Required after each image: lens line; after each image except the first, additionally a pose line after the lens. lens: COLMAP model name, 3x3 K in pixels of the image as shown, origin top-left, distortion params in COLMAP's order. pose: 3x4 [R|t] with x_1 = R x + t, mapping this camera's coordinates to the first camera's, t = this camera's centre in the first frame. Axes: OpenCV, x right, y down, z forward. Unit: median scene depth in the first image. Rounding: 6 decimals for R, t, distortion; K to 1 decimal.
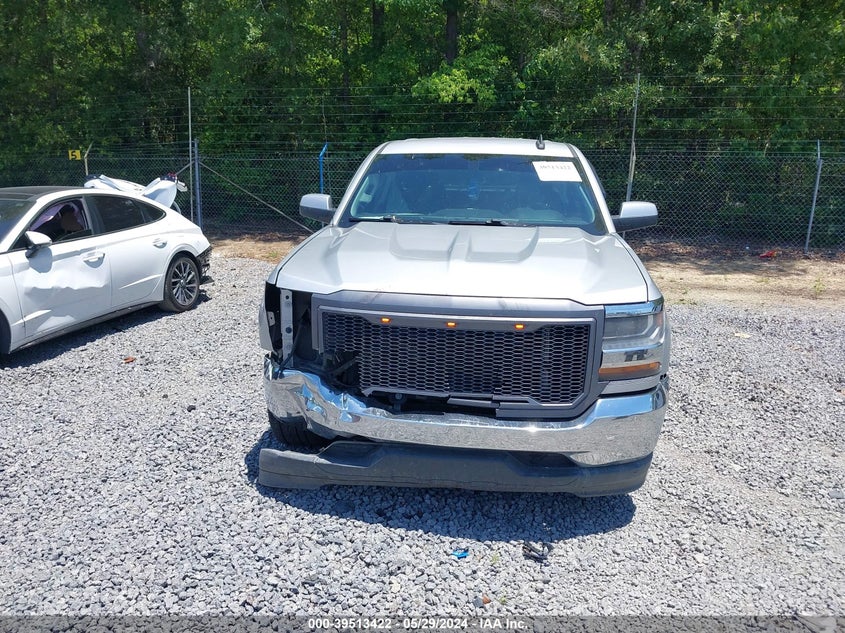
lens RADIAL K [[674.6, 0, 422.5], [0, 674.6, 316.5], [0, 0, 1]] dist [0.048512, -0.054576]
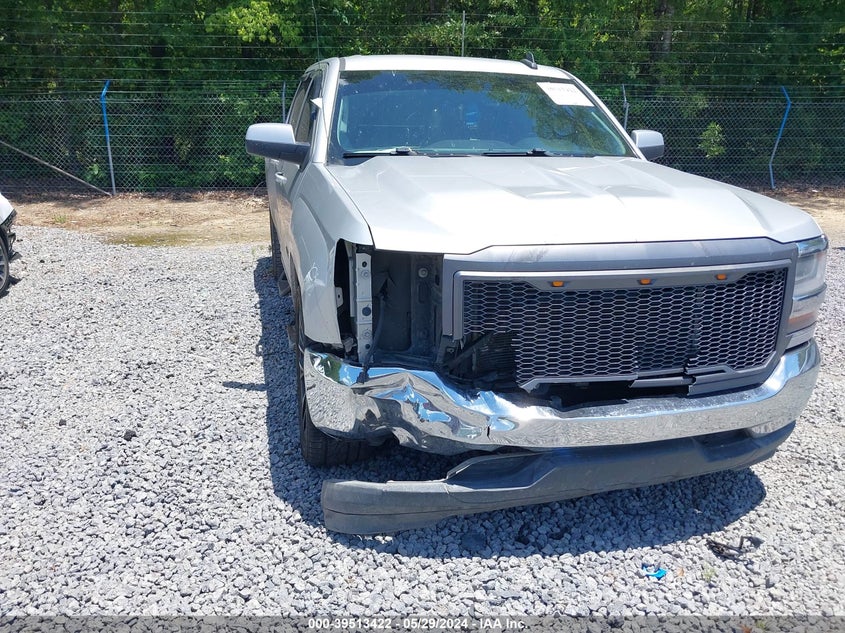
lens RADIAL K [[666.5, 0, 417.4], [0, 666.5, 327.9], [0, 0, 1]] dist [0.007599, 0.002225]
pose [[0.933328, -0.109421, 0.341944, -0.384764], [0.079968, 0.991857, 0.099119, -0.026629], [-0.350005, -0.065166, 0.934478, 0.345090]]
